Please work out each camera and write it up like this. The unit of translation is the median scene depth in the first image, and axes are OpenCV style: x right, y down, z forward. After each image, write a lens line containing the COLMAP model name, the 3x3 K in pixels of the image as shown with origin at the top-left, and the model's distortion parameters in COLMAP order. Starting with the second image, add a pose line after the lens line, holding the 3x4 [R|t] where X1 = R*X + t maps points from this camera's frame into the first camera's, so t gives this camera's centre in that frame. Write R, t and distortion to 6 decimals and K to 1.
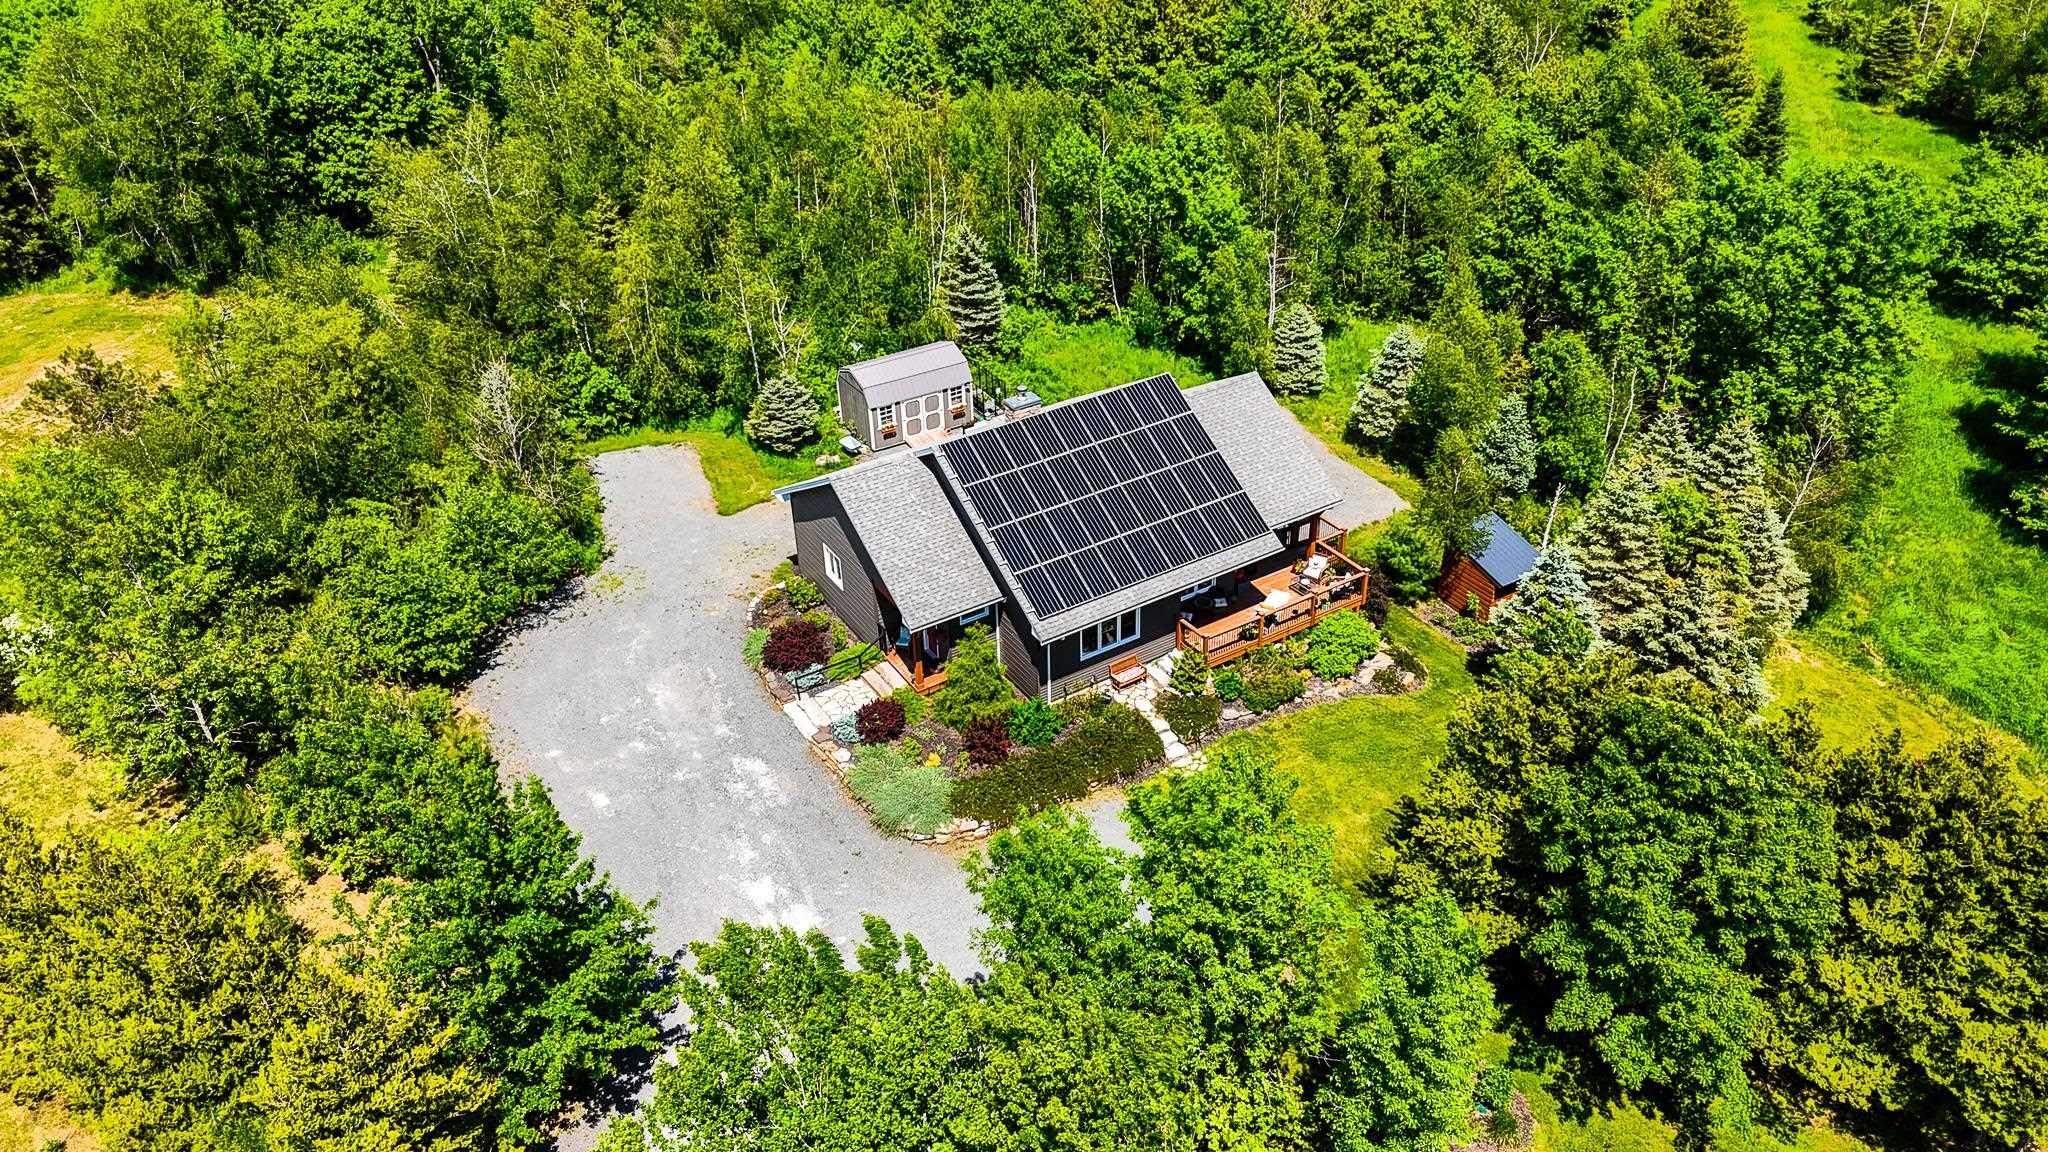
lens RADIAL K [[1530.6, 0, 1043.9], [0, 1530.6, 574.8], [0, 0, 1]] dist [0.090994, -0.111389]
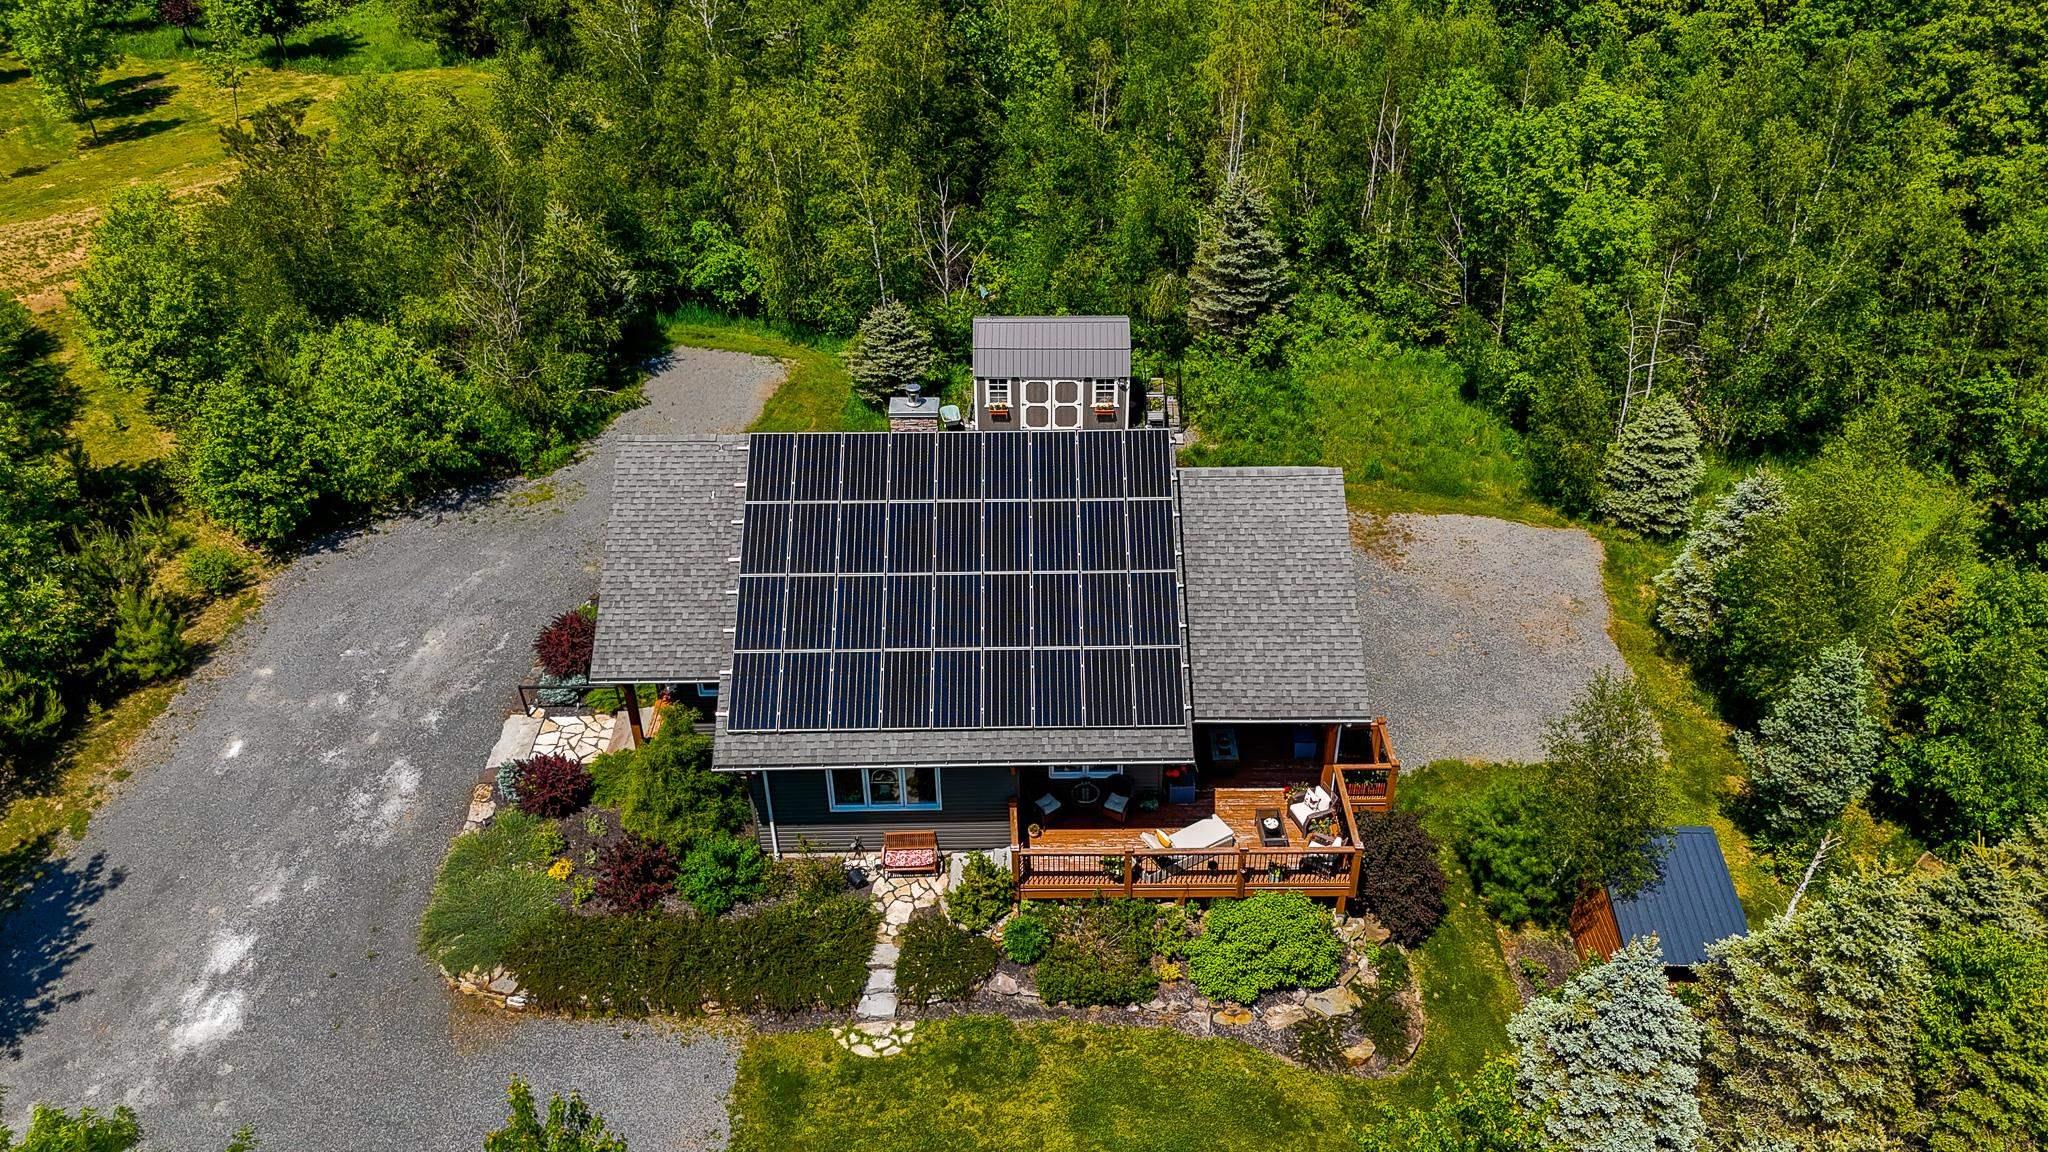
lens RADIAL K [[1530.6, 0, 1043.9], [0, 1530.6, 574.8], [0, 0, 1]] dist [0.090994, -0.111389]
pose [[0.843408, 0.310647, -0.438362, 0.341989], [-0.297311, 0.949445, 0.100801, -0.126931], [0.447514, 0.045313, 0.893128, 0.434368]]
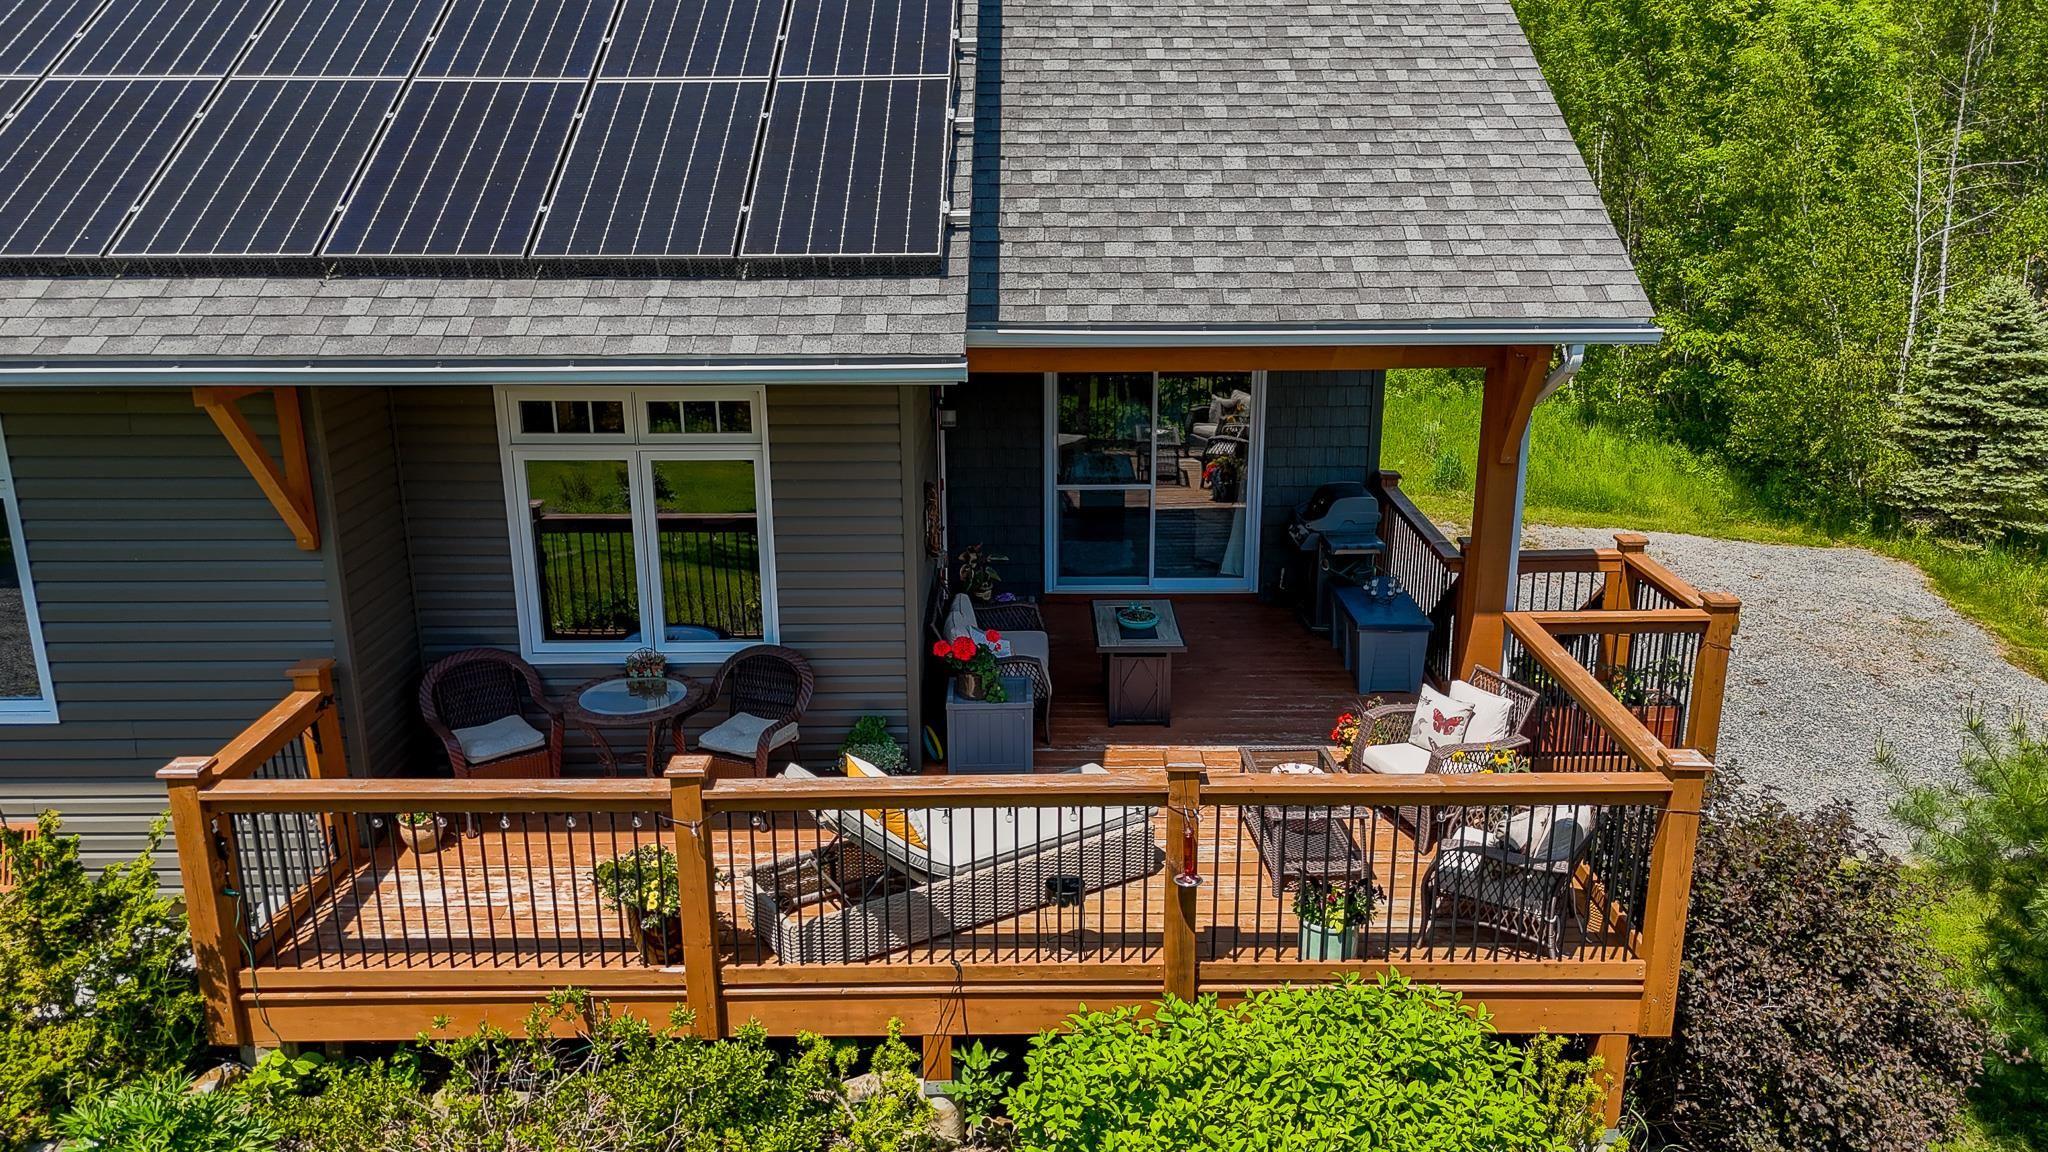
lens RADIAL K [[1530.6, 0, 1043.9], [0, 1530.6, 574.8], [0, 0, 1]] dist [0.090994, -0.111389]
pose [[0.843150, 0.165308, -0.511637, 0.236476], [-0.305252, 0.930515, -0.202394, 0.025385], [0.442628, 0.326826, 0.835024, 0.877280]]
